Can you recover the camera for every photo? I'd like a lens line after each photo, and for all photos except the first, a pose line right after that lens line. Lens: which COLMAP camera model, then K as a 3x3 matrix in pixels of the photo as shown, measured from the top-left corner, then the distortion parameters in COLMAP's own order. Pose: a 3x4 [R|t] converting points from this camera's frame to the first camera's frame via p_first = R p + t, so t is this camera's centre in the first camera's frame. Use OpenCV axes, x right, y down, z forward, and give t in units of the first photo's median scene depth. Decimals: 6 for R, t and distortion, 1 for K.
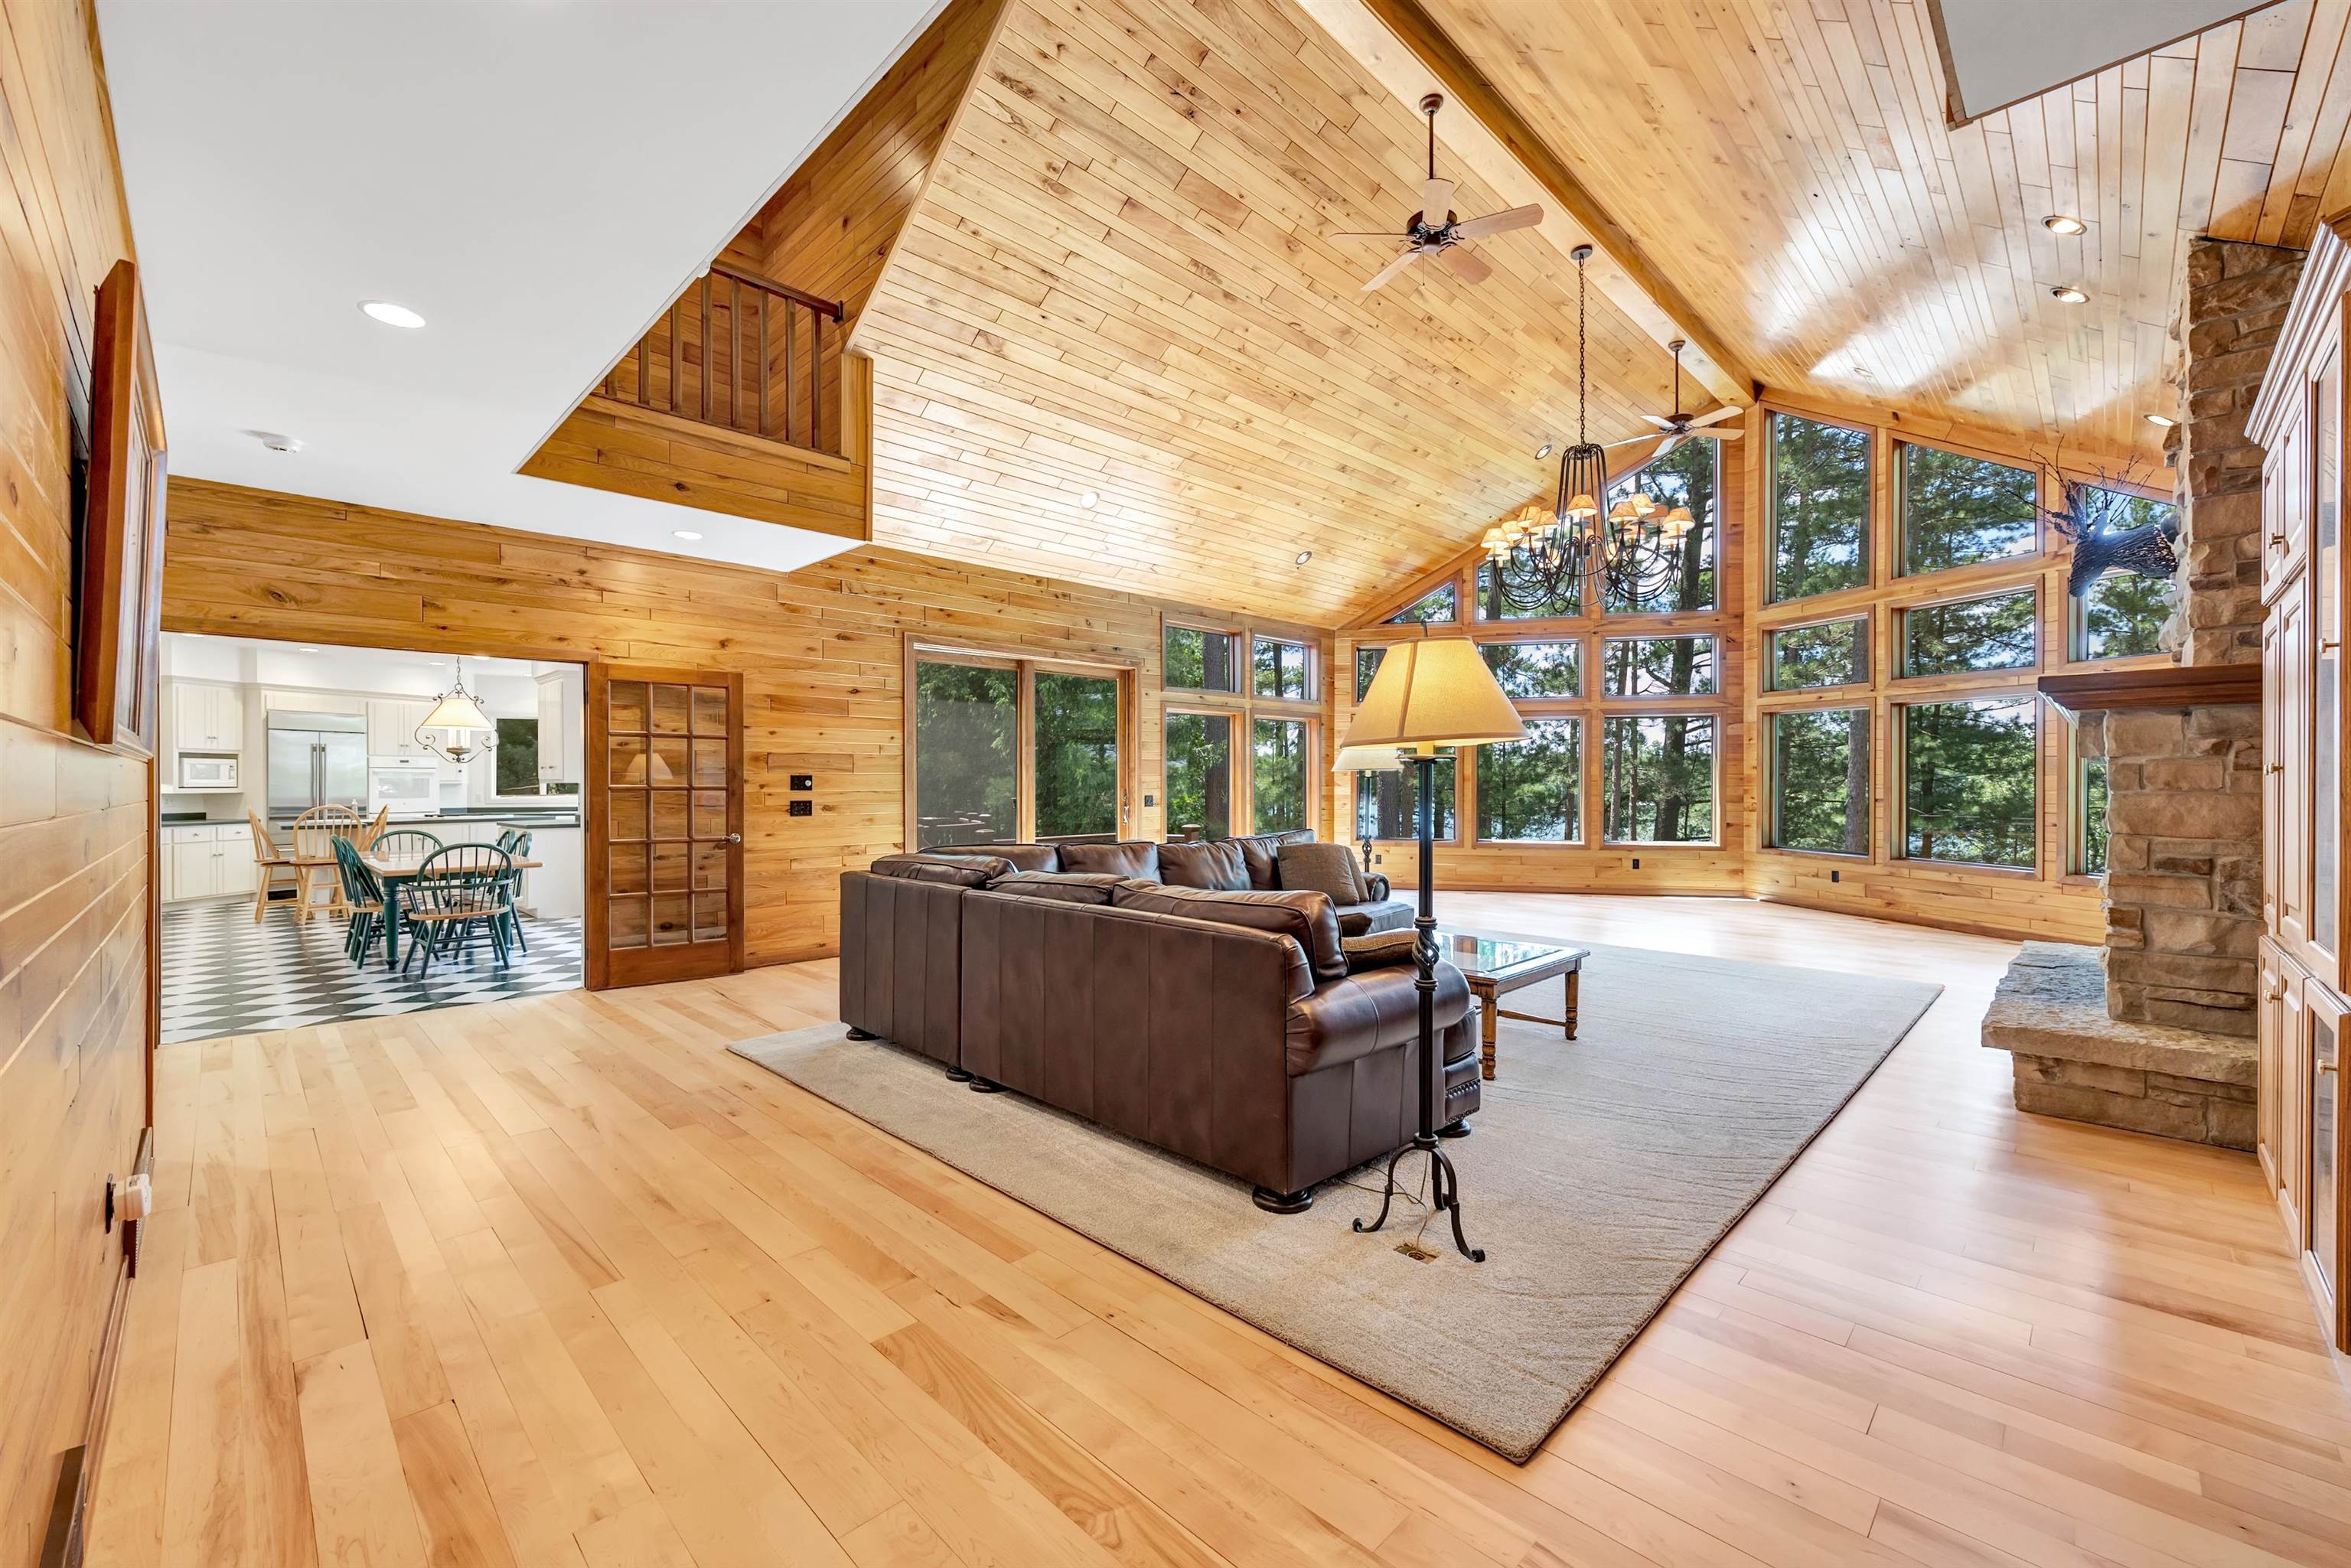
lens RADIAL K [[965.7, 0, 1130.0], [0, 965.7, 785.9], [0, 0, 1]] dist [-0.000204, 0.000761]
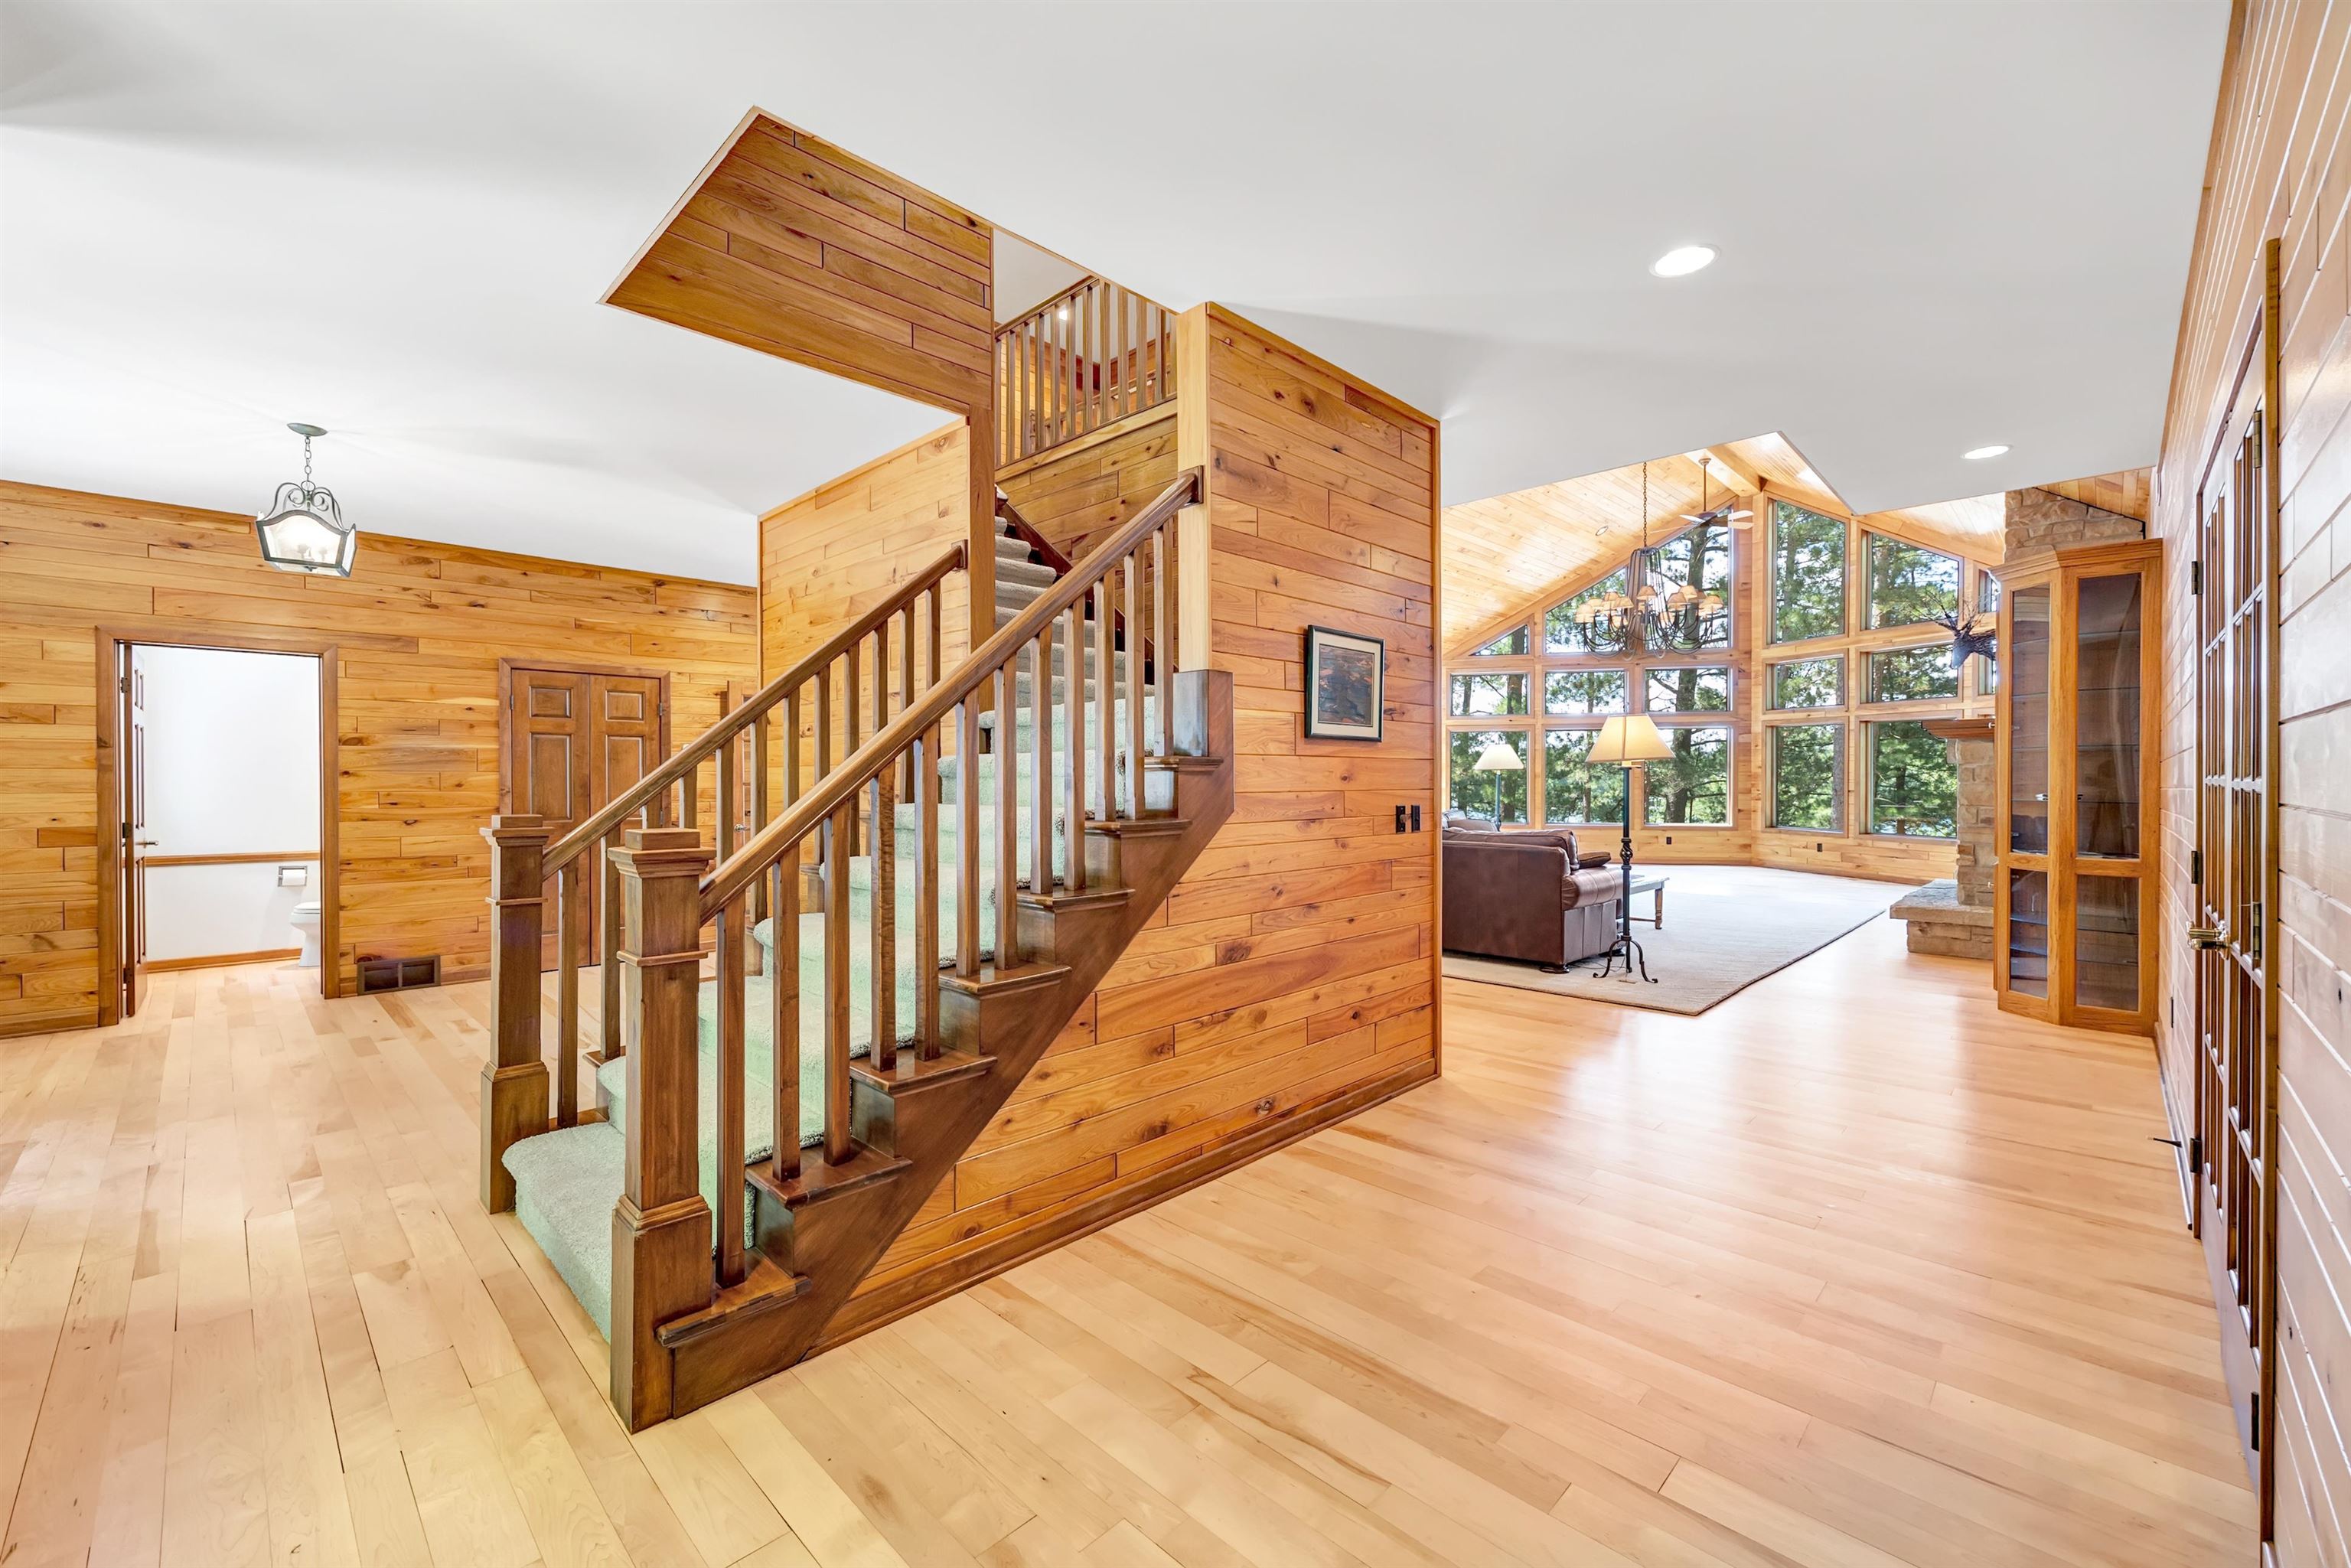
lens RADIAL K [[965.7, 0, 1125.3], [0, 965.7, 786.7], [0, 0, 1]] dist [-0.000204, 0.000761]
pose [[0.999999, -0.000670, 0.001145, -0.258734], [0.000666, 0.999993, 0.003634, 0.002542], [-0.001148, -0.003633, 0.999993, -0.372750]]
